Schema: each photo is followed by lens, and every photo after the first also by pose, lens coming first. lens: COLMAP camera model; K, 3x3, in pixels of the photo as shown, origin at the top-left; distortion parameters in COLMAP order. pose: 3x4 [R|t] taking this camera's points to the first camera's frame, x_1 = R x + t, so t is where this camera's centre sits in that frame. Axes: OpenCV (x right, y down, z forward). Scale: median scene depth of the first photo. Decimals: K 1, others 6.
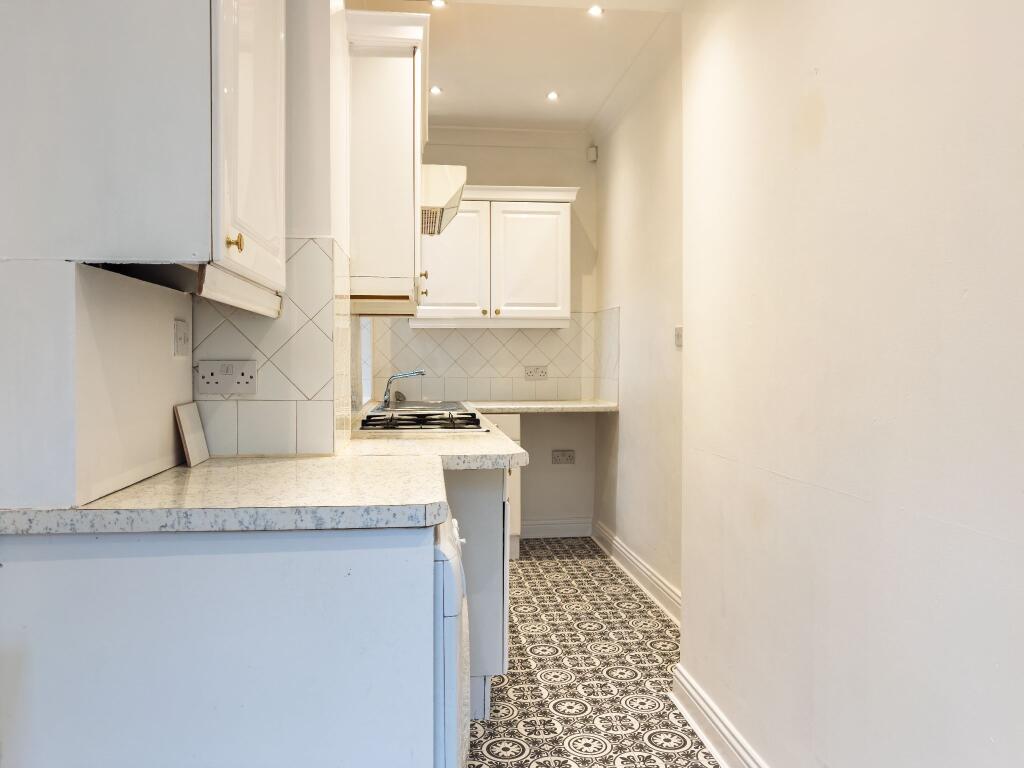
lens RADIAL K [[741.2, 0, 505.3], [0, 741.2, 360.6], [0, 0, 1]] dist [0.001652, 0.000848]
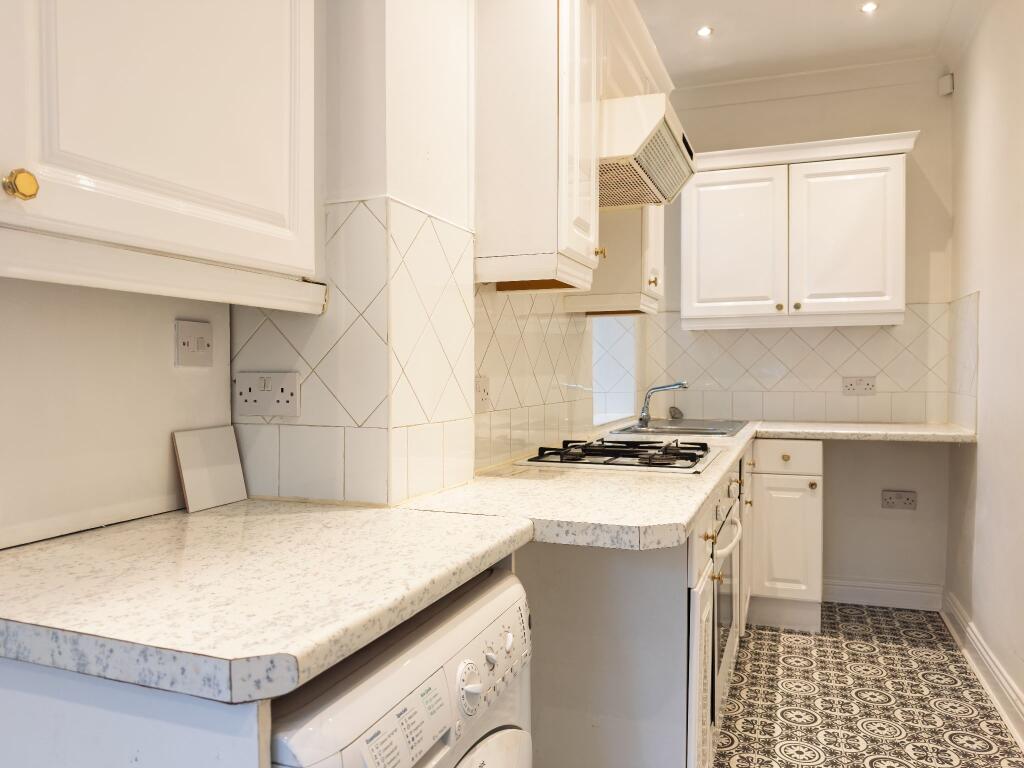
lens RADIAL K [[745.9, 0, 512.4], [0, 745.9, 373.4], [0, 0, 1]] dist [-0.013553, 0.004671]
pose [[0.889087, -0.000894, -0.457738, 0.092501], [0.003403, 0.999983, 0.004656, -0.000624], [0.457726, -0.005698, 0.889075, 0.201385]]
